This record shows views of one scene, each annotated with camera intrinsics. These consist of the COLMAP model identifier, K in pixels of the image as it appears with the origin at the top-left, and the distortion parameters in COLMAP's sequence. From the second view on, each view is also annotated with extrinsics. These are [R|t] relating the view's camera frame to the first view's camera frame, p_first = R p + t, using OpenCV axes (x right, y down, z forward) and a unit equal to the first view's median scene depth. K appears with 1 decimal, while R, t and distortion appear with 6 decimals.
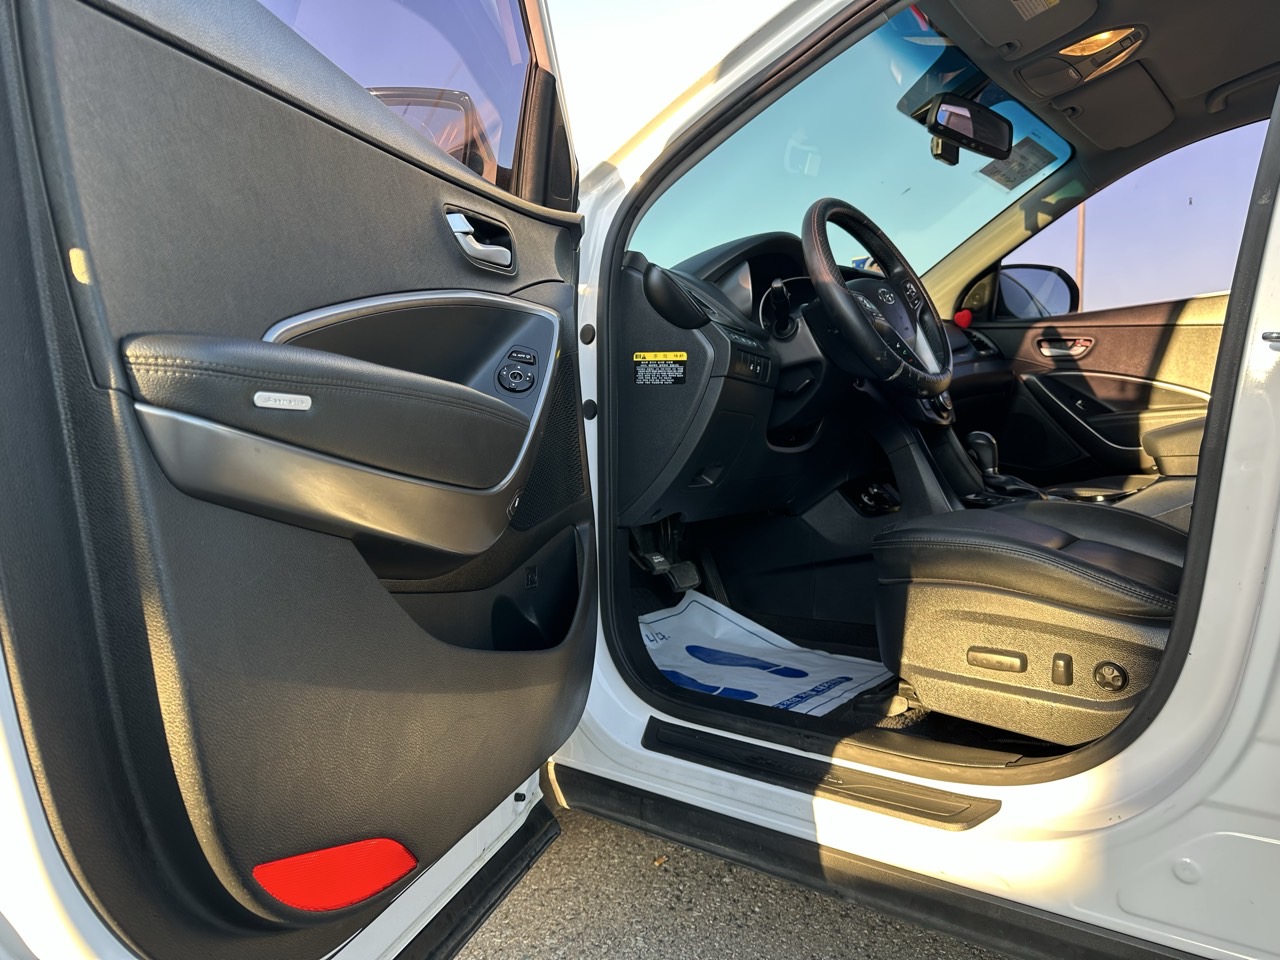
lens RADIAL K [[912.5, 0, 640.0], [0, 912.5, 480.0], [0, 0, 1]] dist [0.109419, -0.130170]
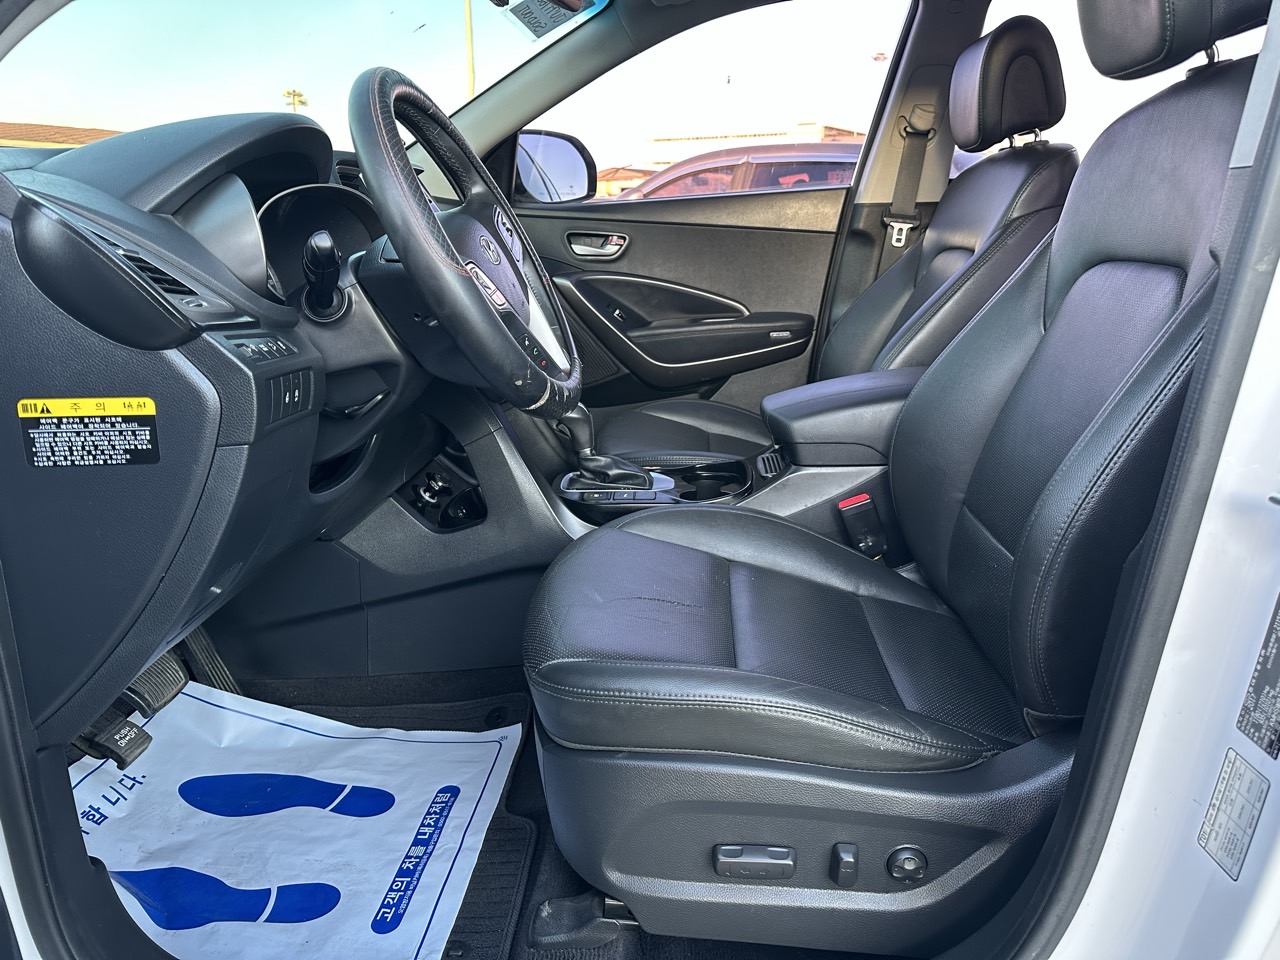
lens RADIAL K [[912.5, 0, 640.0], [0, 912.5, 480.0], [0, 0, 1]] dist [0.109419, -0.130170]
pose [[0.819730, -0.149434, 0.552913, -0.014118], [0.033675, 0.976269, 0.213928, -0.175911], [-0.571760, -0.156744, 0.805309, 0.419529]]
